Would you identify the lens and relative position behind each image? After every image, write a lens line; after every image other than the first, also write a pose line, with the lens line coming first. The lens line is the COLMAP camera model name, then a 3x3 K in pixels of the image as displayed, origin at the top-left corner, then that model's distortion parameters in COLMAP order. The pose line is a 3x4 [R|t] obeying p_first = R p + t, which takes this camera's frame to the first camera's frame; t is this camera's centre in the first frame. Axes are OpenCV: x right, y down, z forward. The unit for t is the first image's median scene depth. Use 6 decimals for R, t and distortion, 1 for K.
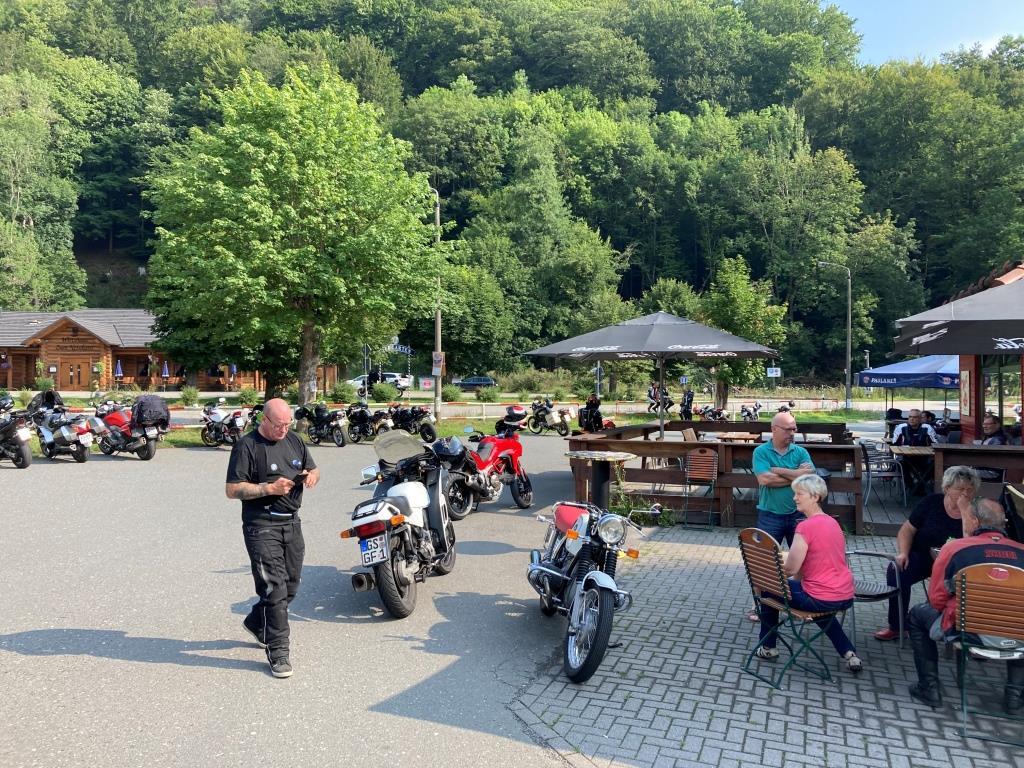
lens RADIAL K [[813.0, 0, 506.6], [0, 813.0, 377.4], [0, 0, 1]] dist [0.023945, -0.022157]
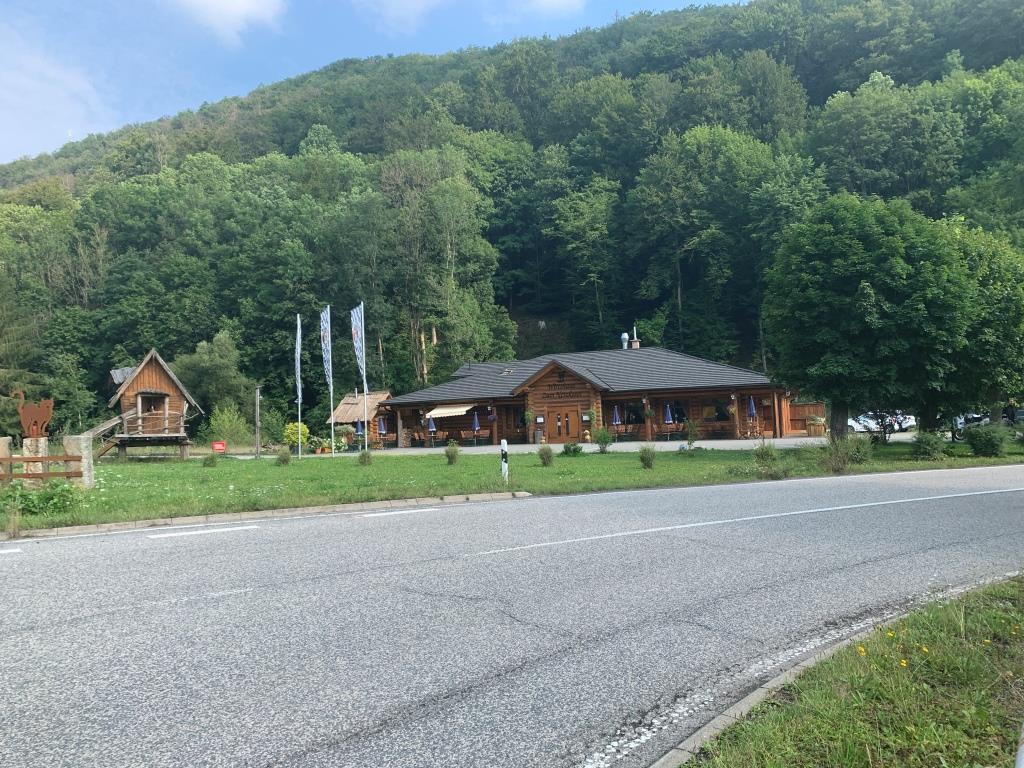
lens RADIAL K [[779.6, 0, 521.2], [0, 779.6, 400.3], [0, 0, 1]] dist [-0.012733, -0.005838]
pose [[0.926051, -0.050035, -0.374067, -0.160221], [0.039234, 0.998565, -0.036438, -0.000595], [0.375353, 0.019068, 0.926686, 0.123477]]
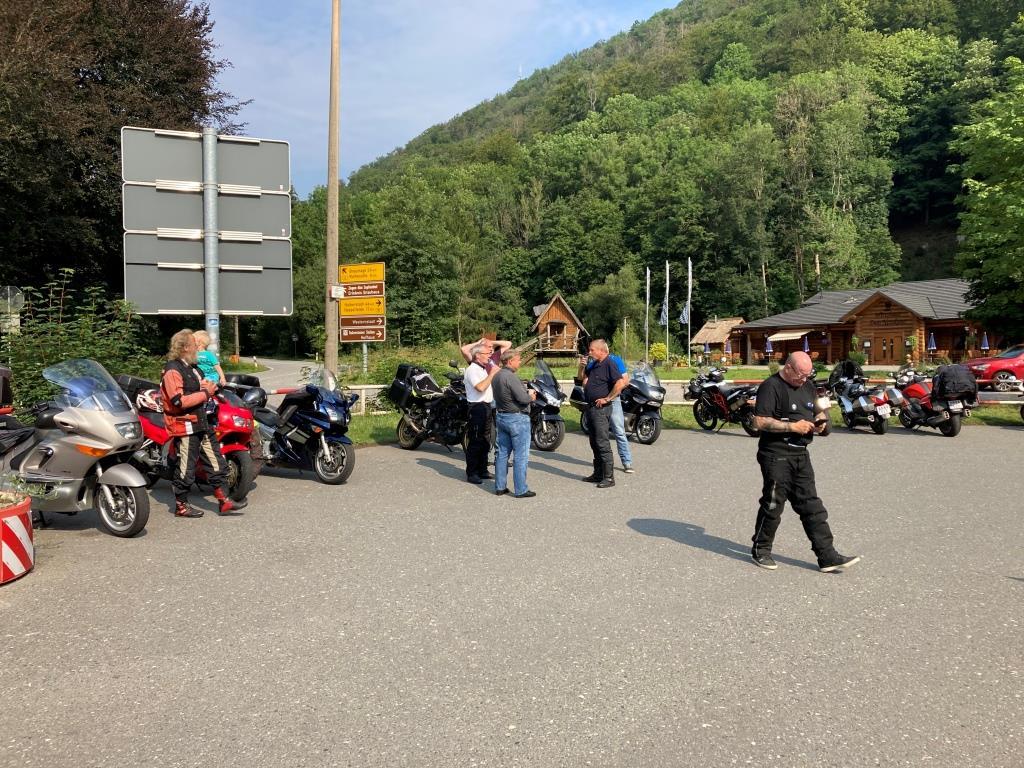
lens RADIAL K [[813.0, 0, 508.3], [0, 813.0, 381.3], [0, 0, 1]] dist [0.023945, -0.022157]
pose [[0.599822, 0.012709, -0.800032, -0.001484], [0.014899, 0.999523, 0.027048, 0.001579], [0.799994, -0.028144, 0.599347, 0.012399]]
